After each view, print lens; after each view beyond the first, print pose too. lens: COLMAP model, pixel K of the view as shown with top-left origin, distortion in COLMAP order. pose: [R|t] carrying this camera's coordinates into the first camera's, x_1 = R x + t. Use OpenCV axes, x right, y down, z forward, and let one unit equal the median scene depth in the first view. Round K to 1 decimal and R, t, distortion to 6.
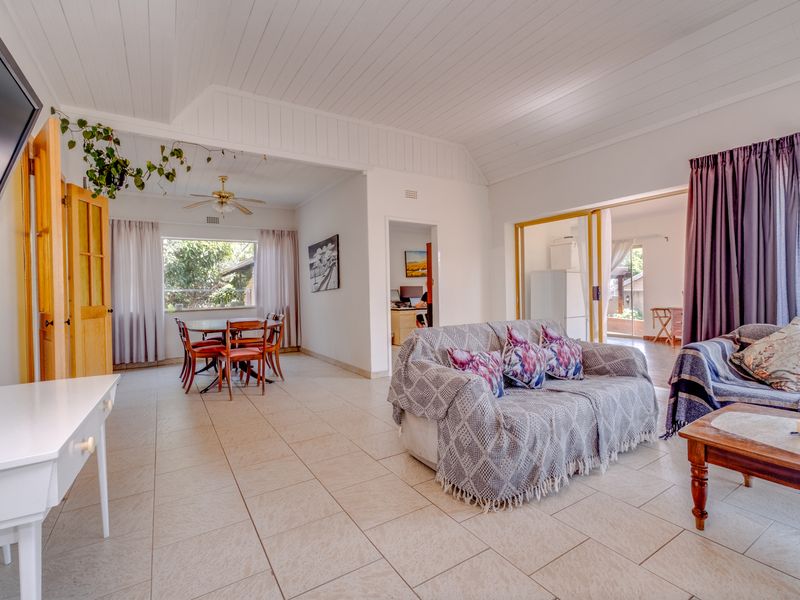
lens RADIAL K [[385.2, 0, 403.1], [0, 385.2, 298.9], [0, 0, 1]] dist [-0.002463, 0.001022]
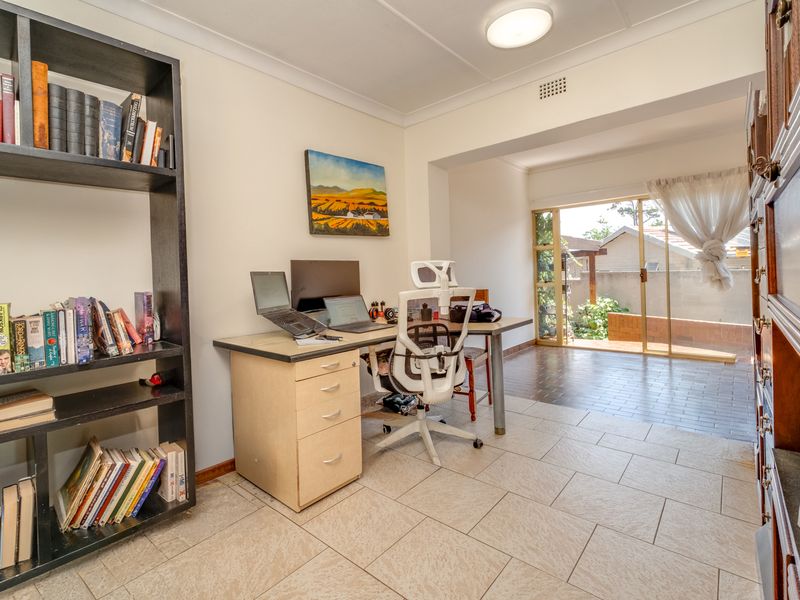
lens RADIAL K [[385.2, 0, 398.9], [0, 385.2, 291.4], [0, 0, 1]] dist [-0.002463, 0.001022]
pose [[0.954201, -0.023005, 0.298280, -0.018109], [0.016940, 0.999594, 0.022902, -0.014702], [-0.298686, -0.016800, 0.954204, 0.691668]]
